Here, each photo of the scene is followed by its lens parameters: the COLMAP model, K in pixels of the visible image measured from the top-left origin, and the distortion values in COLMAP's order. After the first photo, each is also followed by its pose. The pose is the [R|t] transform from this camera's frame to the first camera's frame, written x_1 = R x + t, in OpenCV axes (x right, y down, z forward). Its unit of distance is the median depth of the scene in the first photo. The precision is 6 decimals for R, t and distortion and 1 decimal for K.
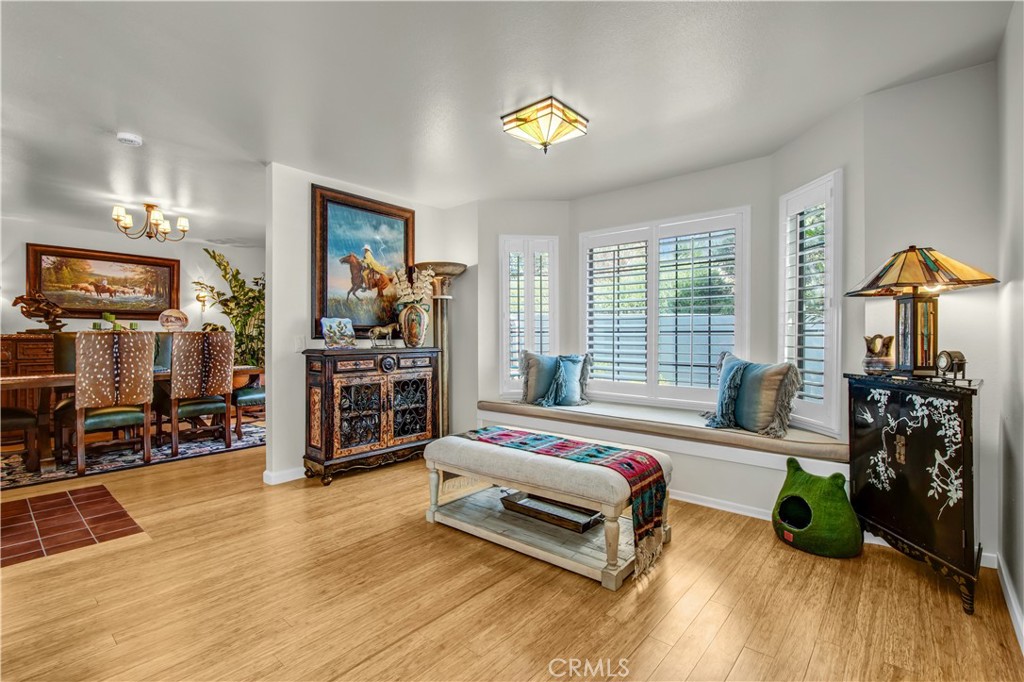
lens RADIAL K [[464.5, 0, 519.3], [0, 464.5, 339.7], [0, 0, 1]] dist [0.010028, -0.005380]
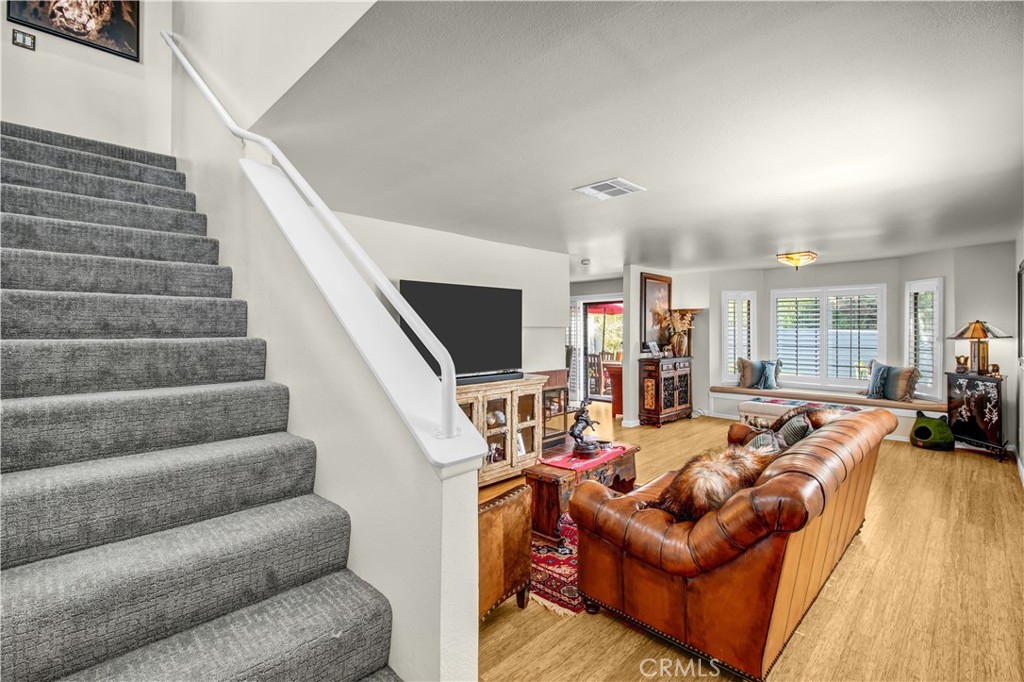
lens RADIAL K [[464.5, 0, 520.1], [0, 464.5, 334.3], [0, 0, 1]] dist [0.010028, -0.005380]
pose [[0.997411, -0.005038, -0.071738, -0.802818], [0.005216, 0.999984, 0.002285, -0.085622], [0.071725, -0.002654, 0.997421, -0.941958]]
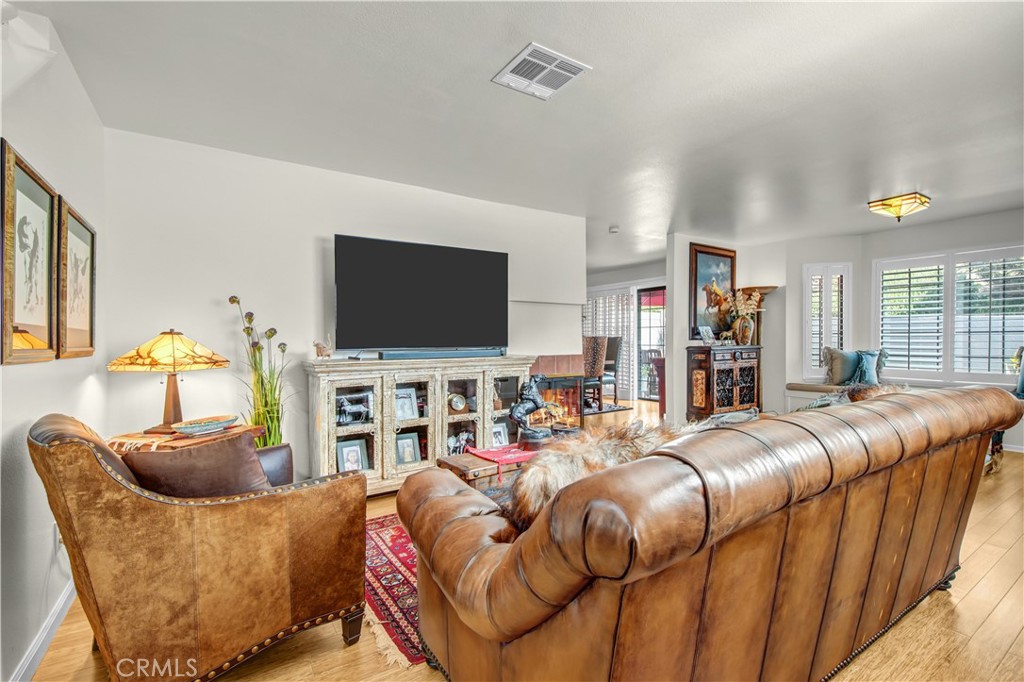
lens RADIAL K [[464.5, 0, 517.5], [0, 464.5, 349.0], [0, 0, 1]] dist [0.010028, -0.005380]
pose [[0.960013, -0.003388, -0.279935, -0.564691], [0.007774, 0.999864, 0.014560, 0.001501], [0.279847, -0.016155, 0.959909, -0.686394]]
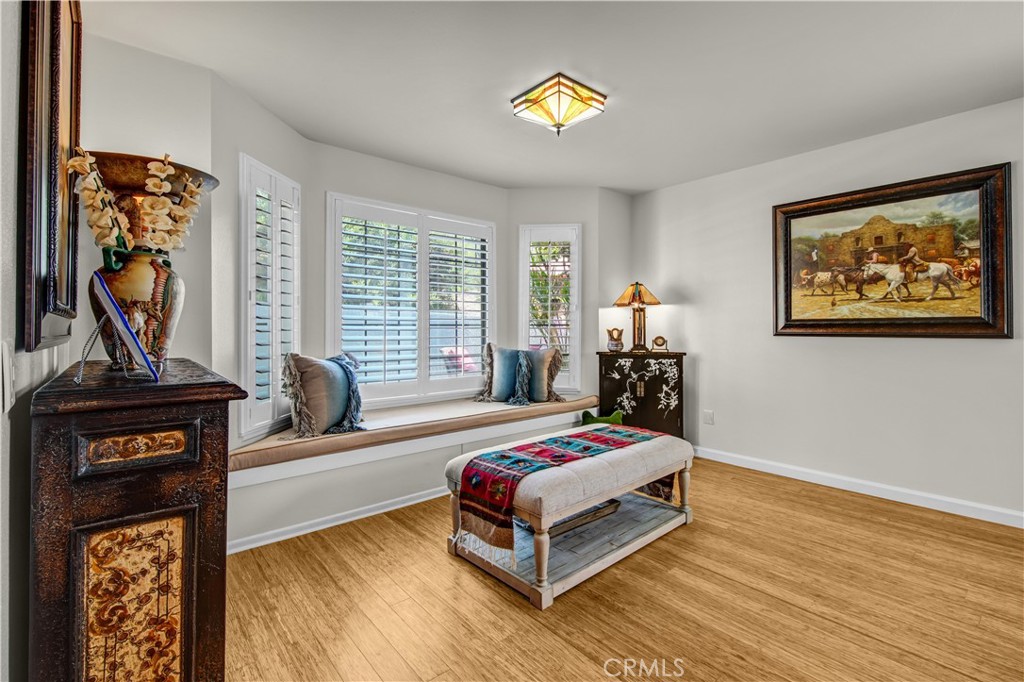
lens RADIAL K [[464.5, 0, 516.8], [0, 464.5, 323.0], [0, 0, 1]] dist [0.010028, -0.005380]
pose [[0.159125, 0.005139, 0.987245, -0.652032], [0.008902, 0.999938, -0.006640, -0.013886], [-0.987218, 0.009845, 0.159069, 0.696676]]
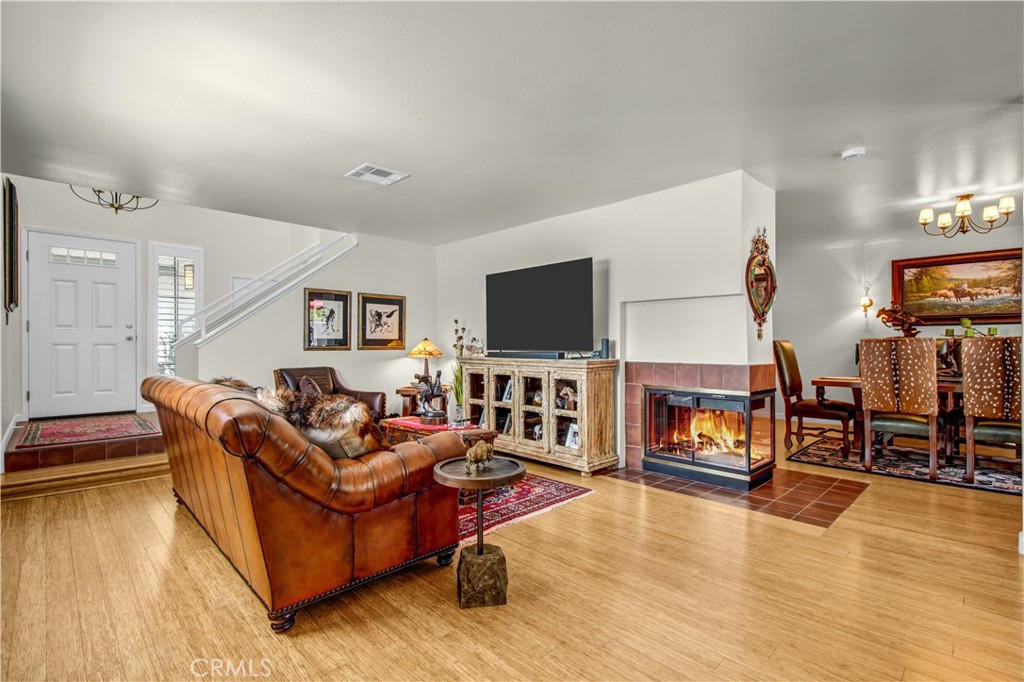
lens RADIAL K [[464.5, 0, 509.7], [0, 464.5, 345.8], [0, 0, 1]] dist [0.010028, -0.005380]
pose [[-0.102185, 0.001334, -0.994764, 0.219257], [-0.002564, 0.999995, 0.001604, -0.001315], [0.994762, 0.002715, -0.102182, 0.268128]]
